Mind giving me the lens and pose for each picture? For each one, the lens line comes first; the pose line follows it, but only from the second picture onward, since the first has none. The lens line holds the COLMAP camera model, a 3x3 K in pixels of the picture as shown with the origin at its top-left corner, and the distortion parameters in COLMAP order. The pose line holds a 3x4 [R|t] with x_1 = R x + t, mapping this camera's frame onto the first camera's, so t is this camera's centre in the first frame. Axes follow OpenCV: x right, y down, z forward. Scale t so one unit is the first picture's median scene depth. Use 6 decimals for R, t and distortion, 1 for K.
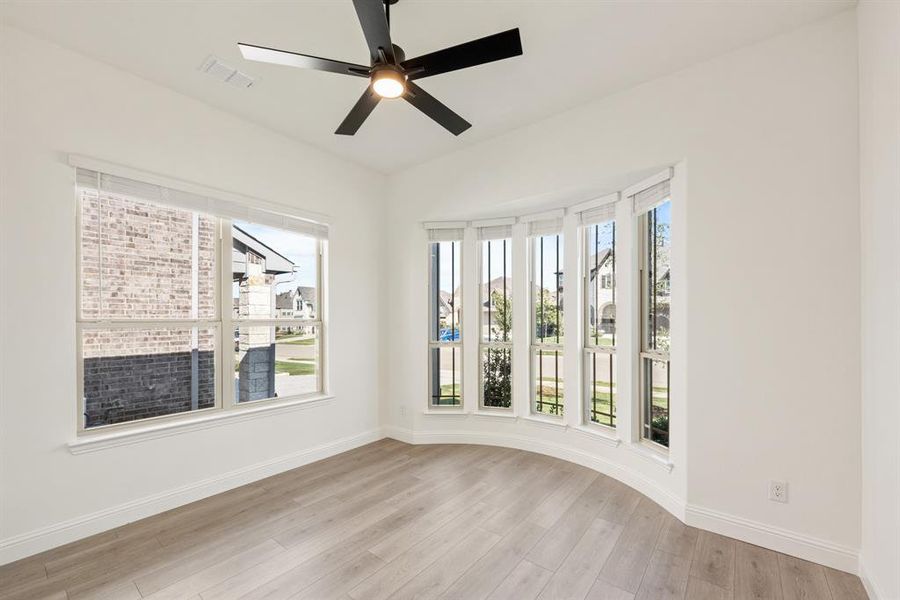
lens RADIAL K [[367.3, 0, 451.3], [0, 367.3, 317.8], [0, 0, 1]] dist [-0.000554, -0.000025]
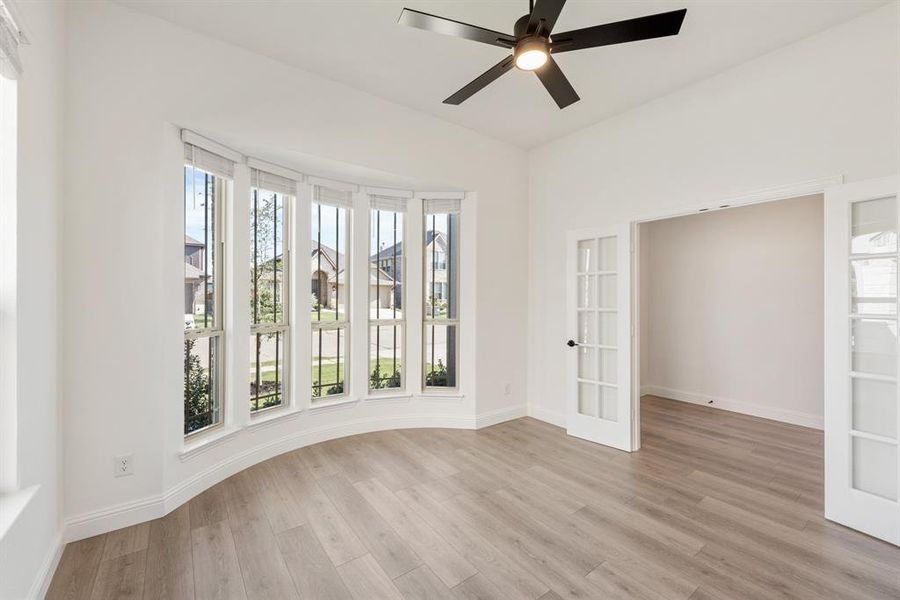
lens RADIAL K [[370.6, 0, 454.7], [0, 370.6, 287.0], [0, 0, 1]] dist [-0.000200, 0.000119]
pose [[0.259023, 0.025563, 0.965533, -0.630160], [-0.009610, 0.999668, -0.023888, 0.005129], [-0.965823, -0.003091, 0.259183, 0.491089]]
